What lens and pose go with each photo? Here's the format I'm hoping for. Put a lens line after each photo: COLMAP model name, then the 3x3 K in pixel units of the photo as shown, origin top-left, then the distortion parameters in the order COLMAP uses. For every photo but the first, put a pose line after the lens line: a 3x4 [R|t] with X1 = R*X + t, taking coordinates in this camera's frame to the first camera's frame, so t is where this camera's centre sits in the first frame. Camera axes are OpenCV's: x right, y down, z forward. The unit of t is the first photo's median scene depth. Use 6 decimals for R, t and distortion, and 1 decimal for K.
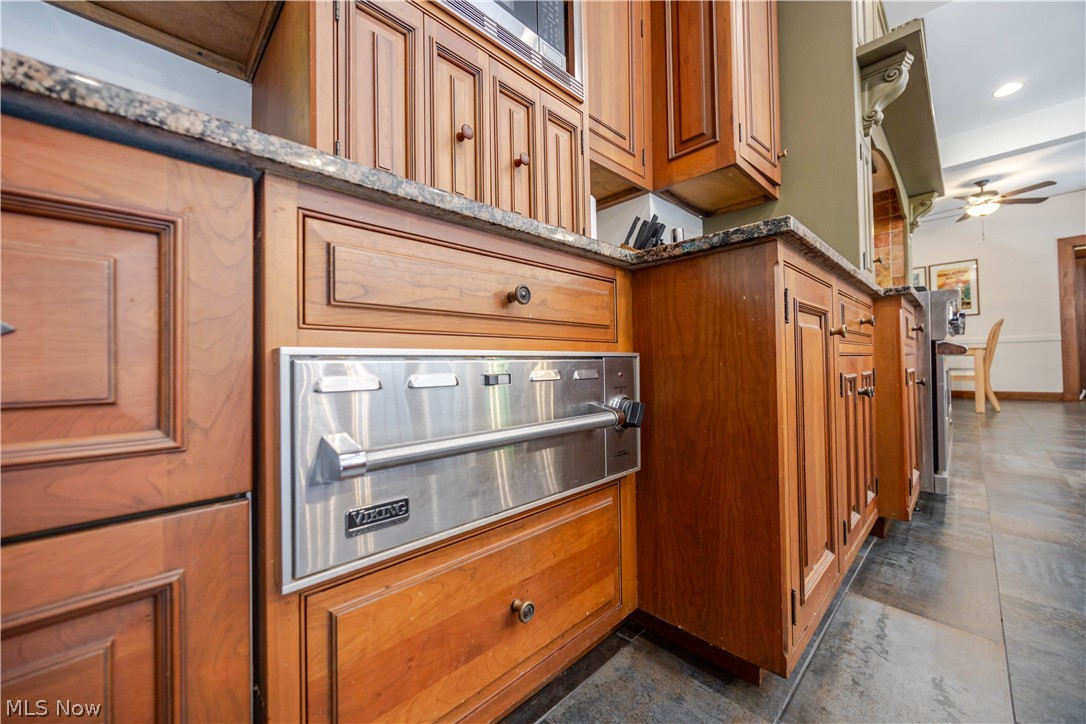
lens RADIAL K [[412.6, 0, 546.1], [0, 412.6, 359.5], [0, 0, 1]] dist [0.000274, -0.000138]
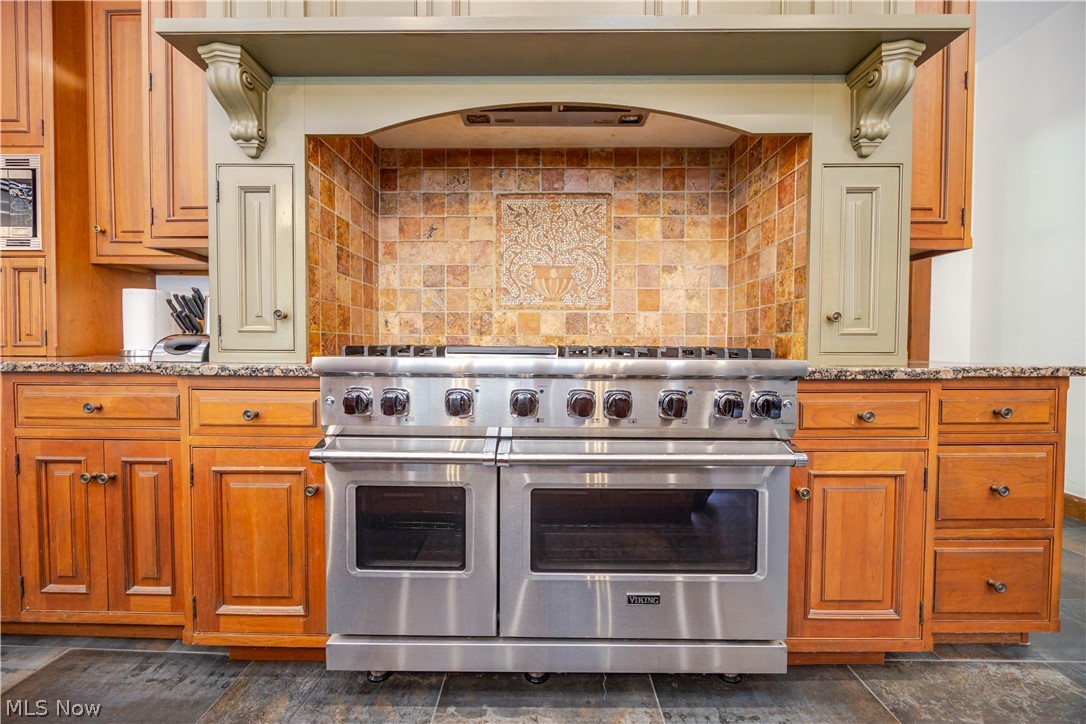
lens RADIAL K [[412.6, 0, 544.2], [0, 412.6, 364.1], [0, 0, 1]] dist [0.000274, -0.000138]
pose [[0.696530, 0.023900, -0.717130, 1.742661], [0.001237, 0.999404, 0.034508, -0.190817], [0.717527, -0.024923, 0.696085, 0.829038]]
